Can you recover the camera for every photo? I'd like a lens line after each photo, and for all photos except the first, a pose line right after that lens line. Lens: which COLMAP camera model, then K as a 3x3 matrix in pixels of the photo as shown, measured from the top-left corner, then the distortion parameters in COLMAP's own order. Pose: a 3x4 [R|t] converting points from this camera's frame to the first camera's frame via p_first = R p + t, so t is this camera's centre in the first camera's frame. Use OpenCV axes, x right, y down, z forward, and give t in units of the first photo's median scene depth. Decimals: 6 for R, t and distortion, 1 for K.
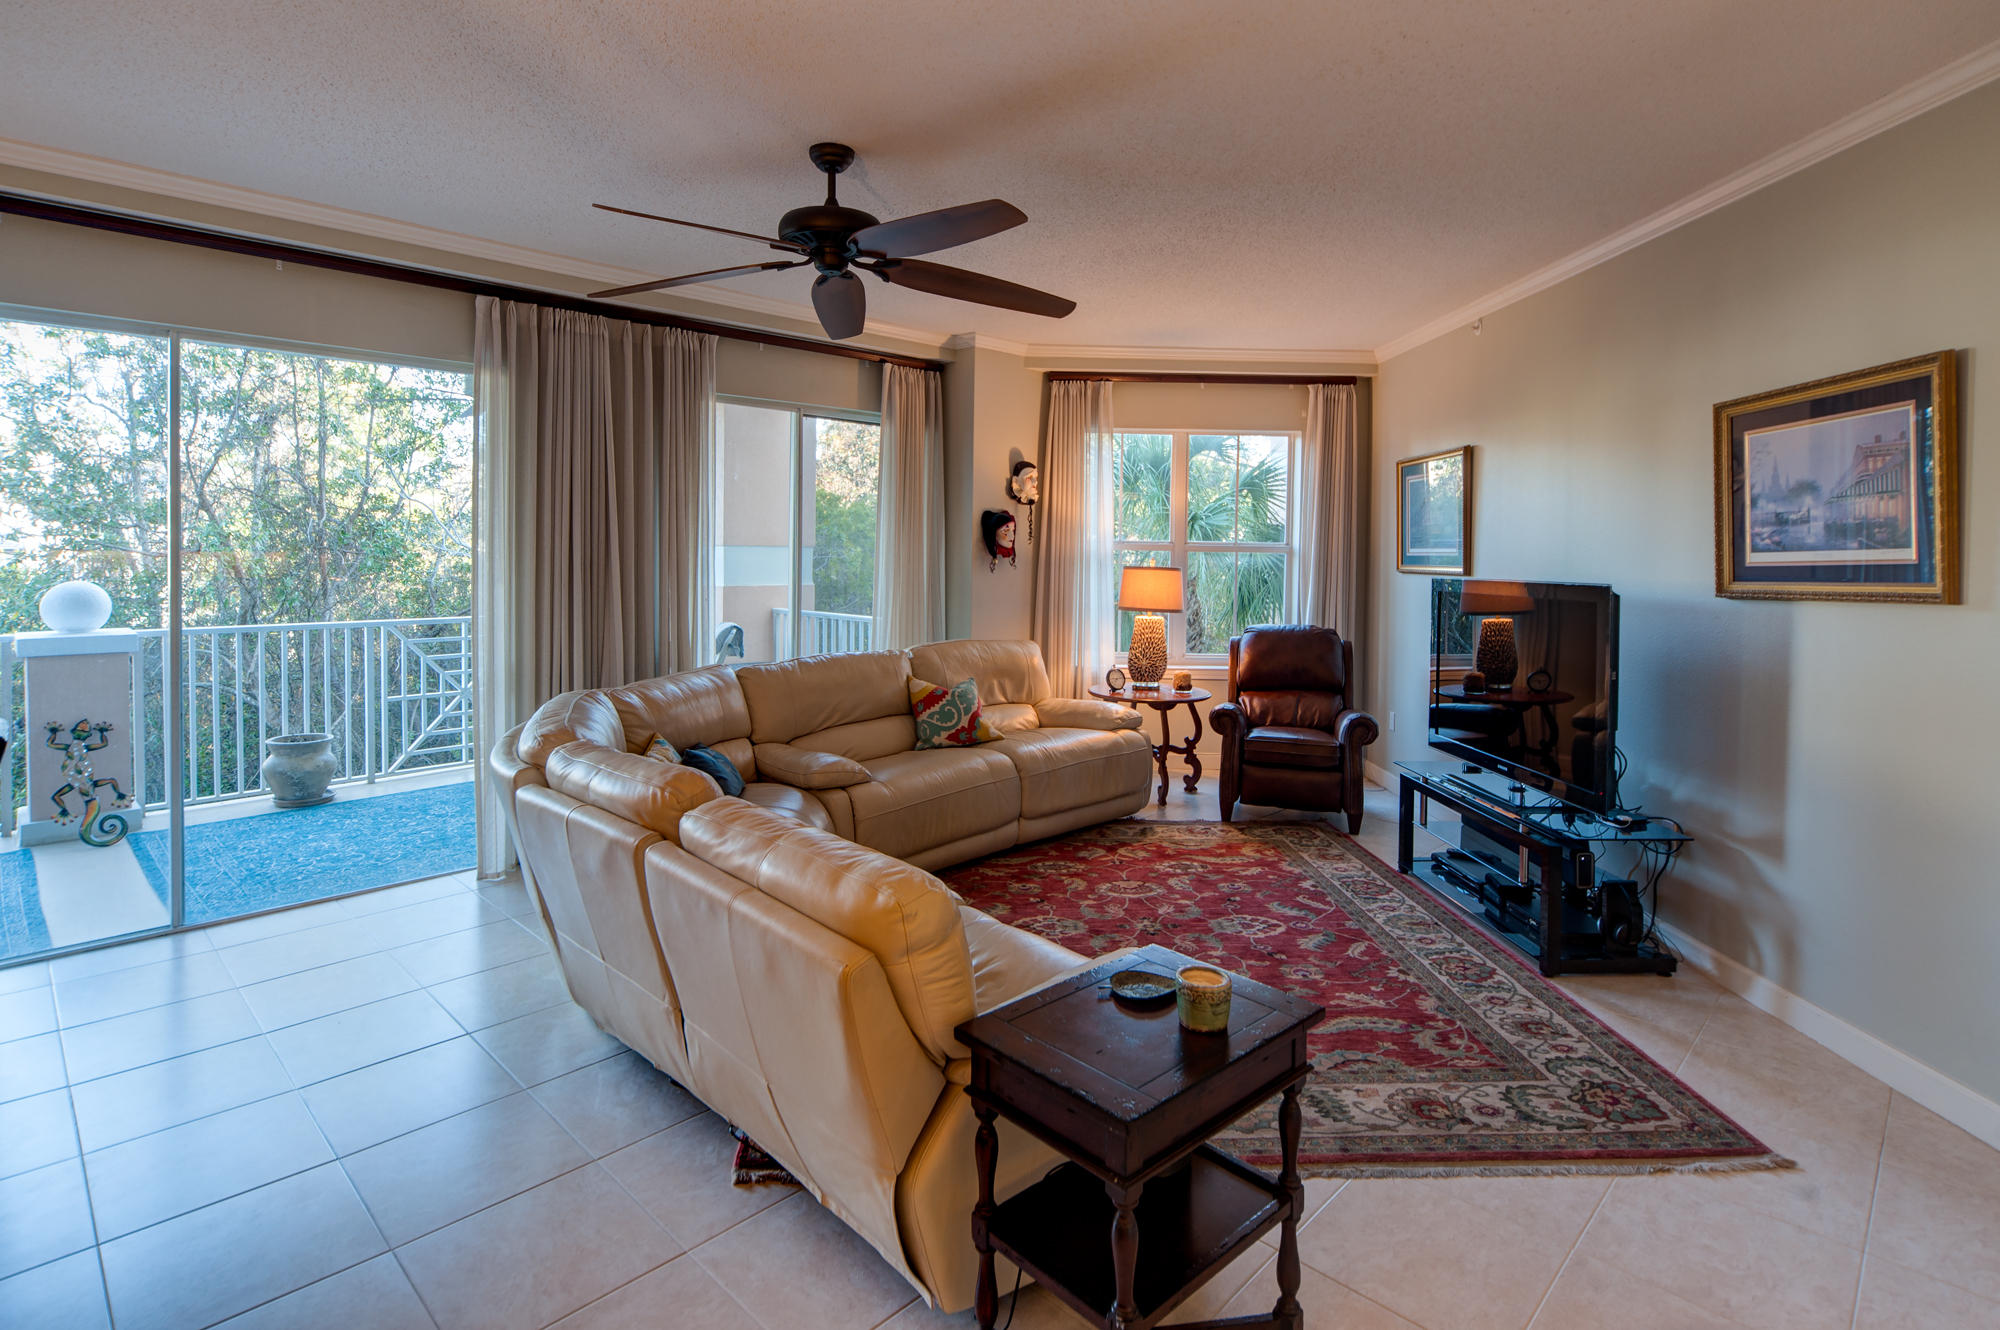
lens RADIAL K [[1018.3, 0, 977.6], [0, 1018.3, 567.3], [0, 0, 1]] dist [-0.007714, 0.004046]
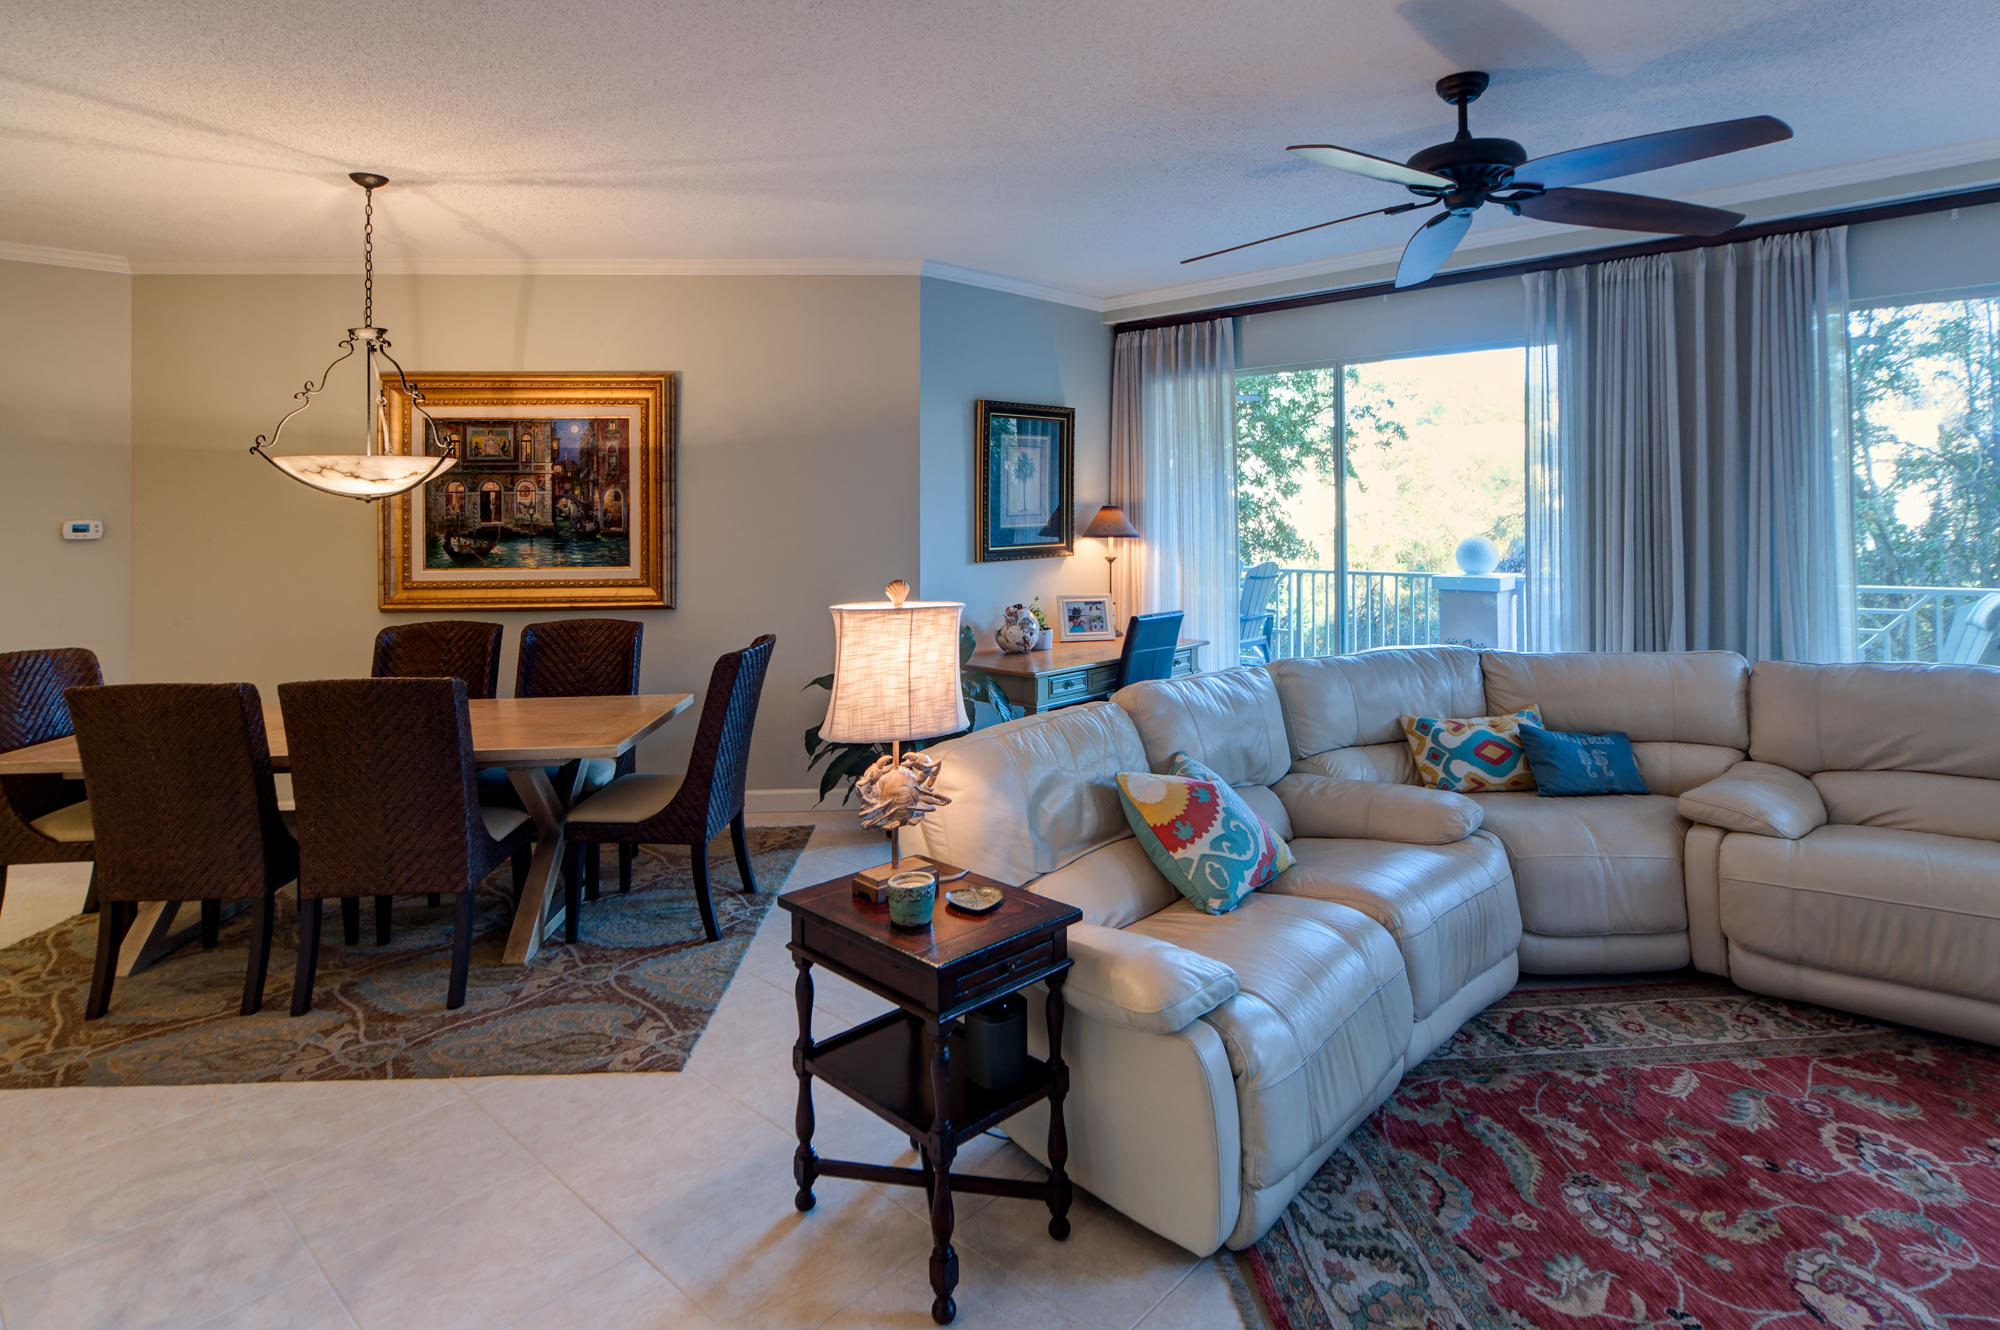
lens RADIAL K [[1058.5, 0, 1037.4], [0, 1058.5, 481.3], [0, 0, 1]] dist [-0.003401, -0.000861]
pose [[0.045221, -0.032063, -0.998462, 0.503974], [-0.005492, 0.999462, -0.032343, -0.009157], [0.998962, 0.006946, 0.045020, 0.370891]]
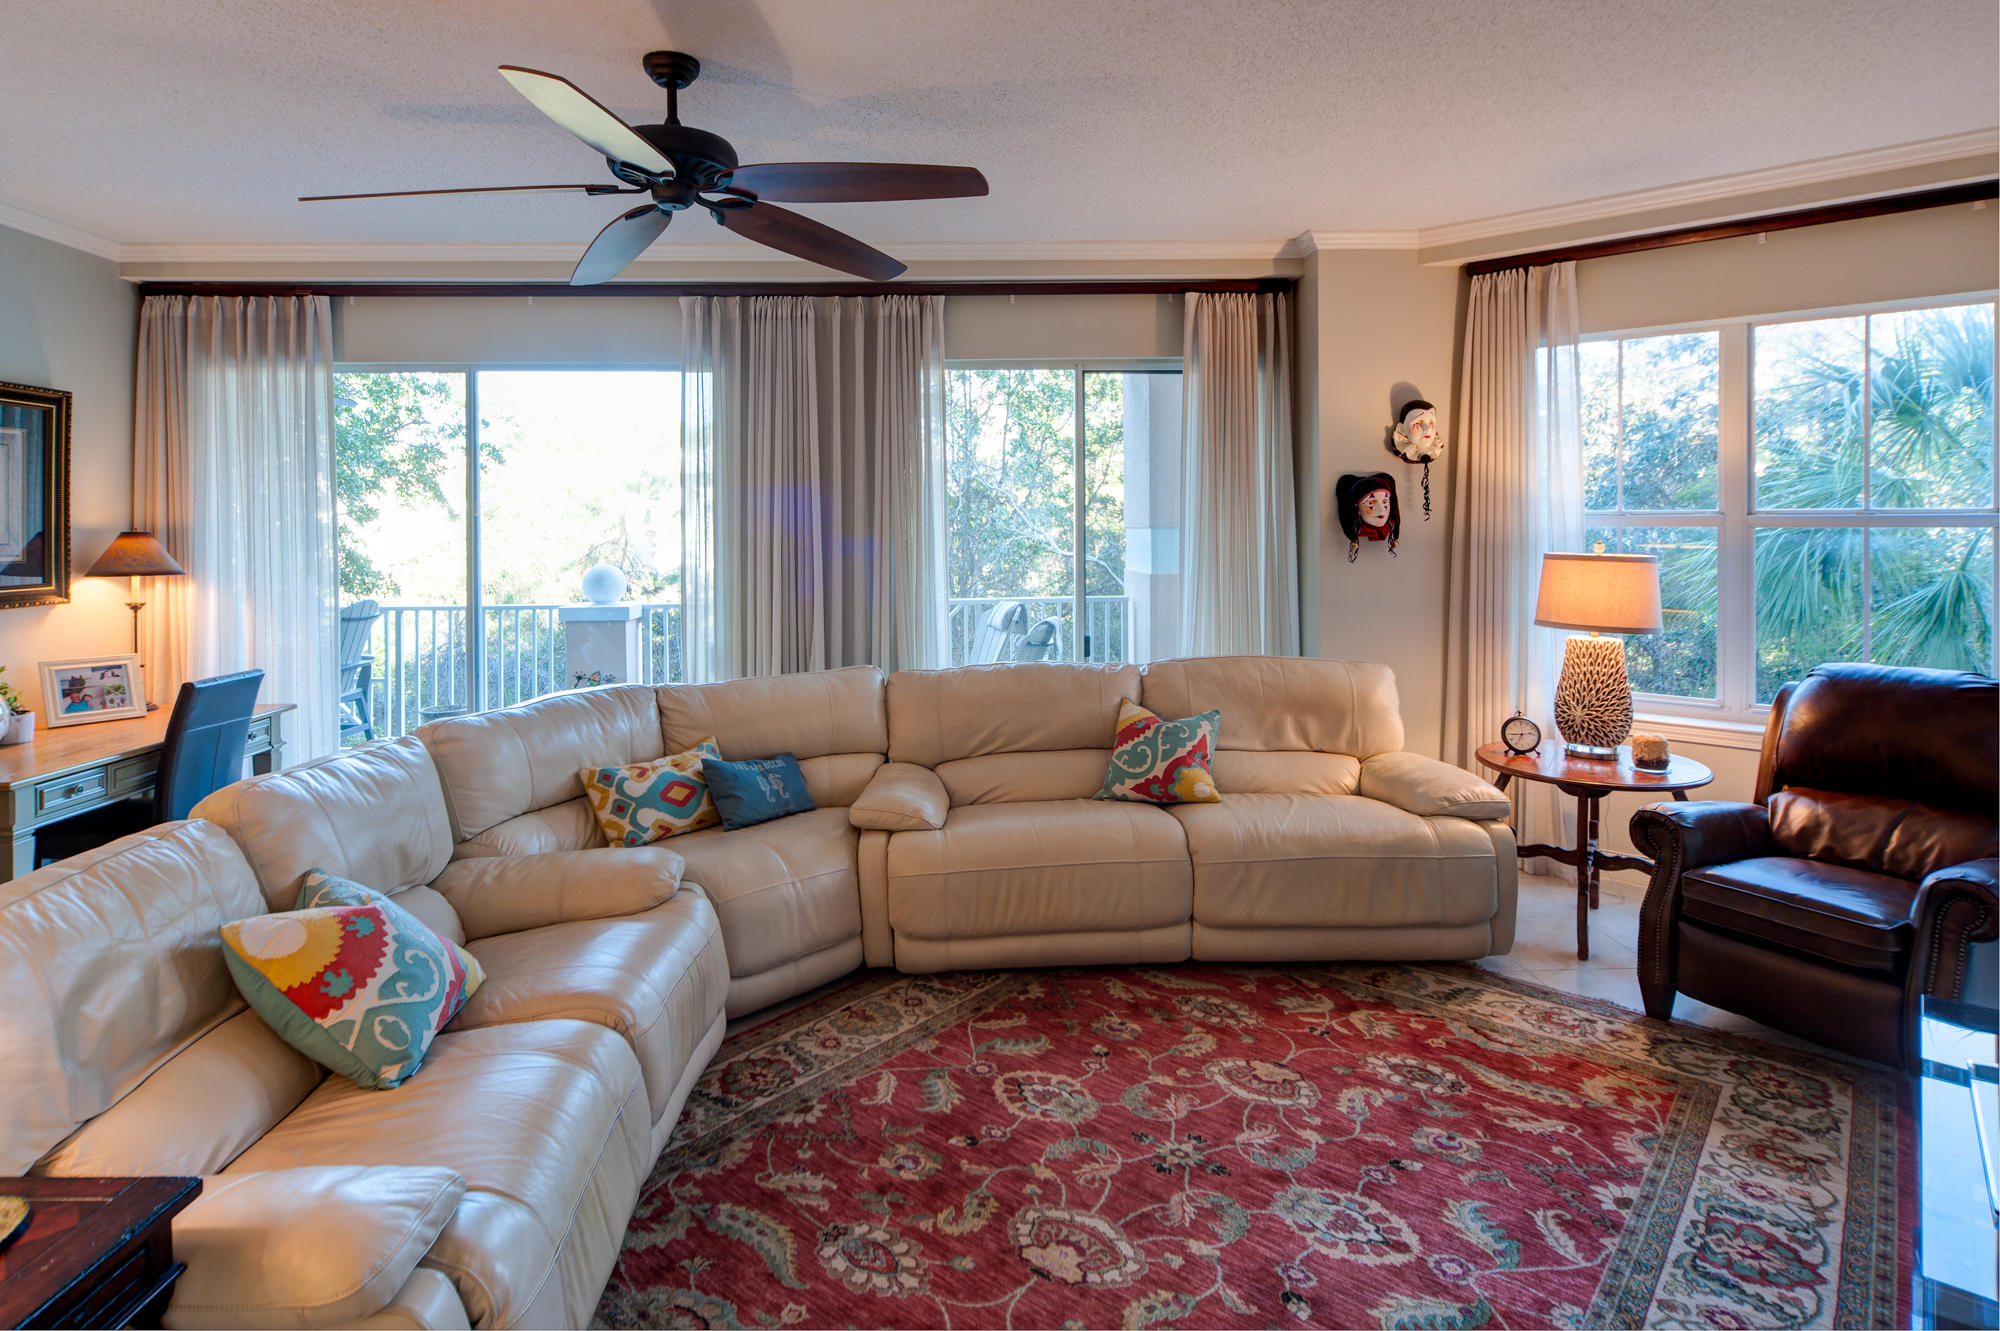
lens RADIAL K [[1058.5, 0, 968.5], [0, 1058.5, 527.3], [0, 0, 1]] dist [-0.003401, -0.000861]
pose [[0.728215, -0.013051, -0.685225, 0.395356], [0.001800, 0.999852, -0.017130, -0.008248], [0.685347, 0.011241, 0.728130, 0.346017]]
